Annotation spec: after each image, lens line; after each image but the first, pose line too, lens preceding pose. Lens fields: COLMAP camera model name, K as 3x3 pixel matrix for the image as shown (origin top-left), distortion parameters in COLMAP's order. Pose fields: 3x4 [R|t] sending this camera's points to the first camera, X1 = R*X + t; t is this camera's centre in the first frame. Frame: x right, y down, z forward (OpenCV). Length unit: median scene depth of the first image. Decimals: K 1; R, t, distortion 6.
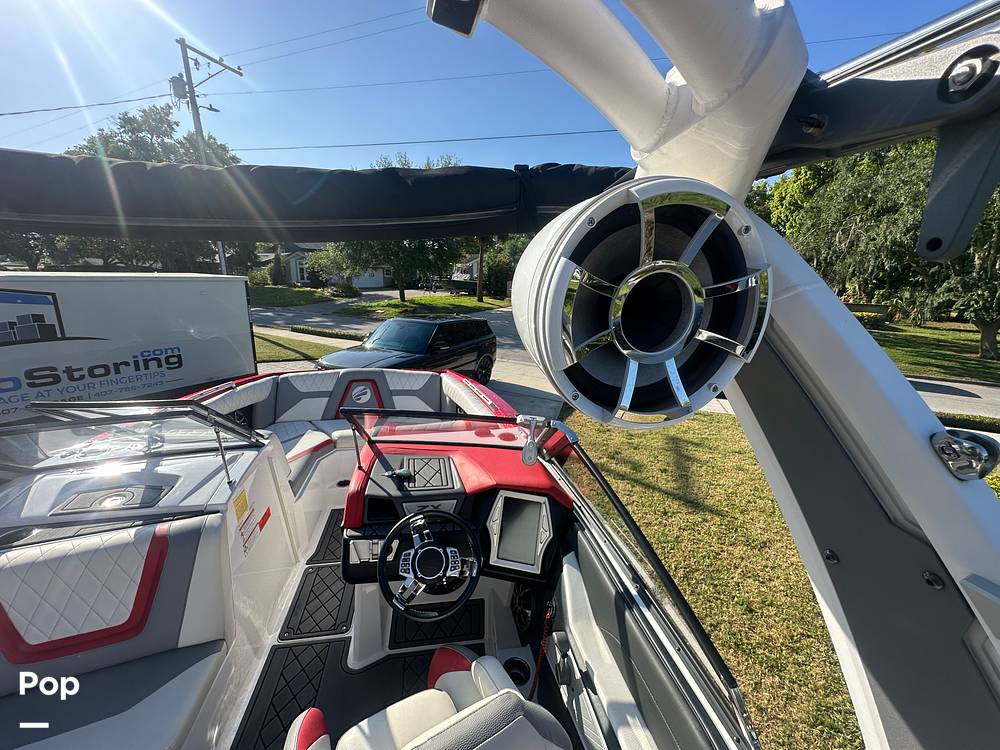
lens RADIAL K [[399.8, 0, 499.0], [0, 399.8, 369.6], [0, 0, 1]] dist [-0.005311, 0.000482]
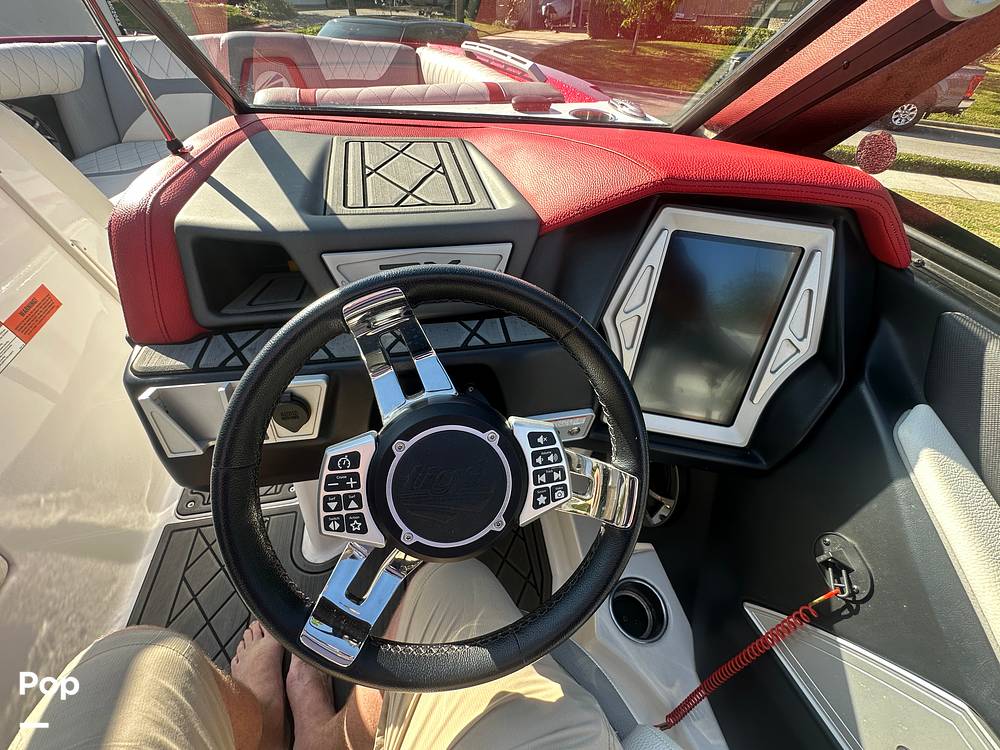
lens RADIAL K [[399.8, 0, 501.4], [0, 399.8, 370.5], [0, 0, 1]] dist [-0.005311, 0.000482]
pose [[0.999346, -0.021002, 0.029431, -0.118595], [0.003438, 0.865514, 0.500873, 0.247387], [-0.035992, -0.500445, 0.865020, 0.666956]]
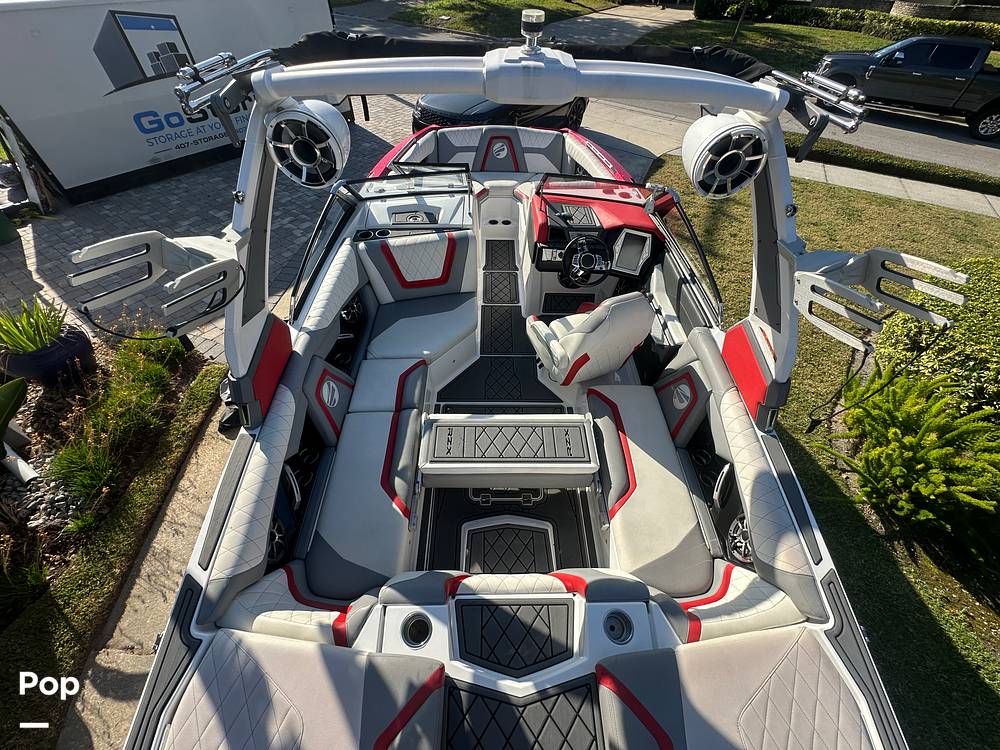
lens RADIAL K [[399.8, 0, 498.6], [0, 399.8, 376.6], [0, 0, 1]] dist [-0.005311, 0.000482]
pose [[0.987868, 0.112682, -0.106867, -0.271124], [-0.031821, 0.820408, 0.570892, -0.142535], [0.152004, -0.560565, 0.814040, -0.846277]]
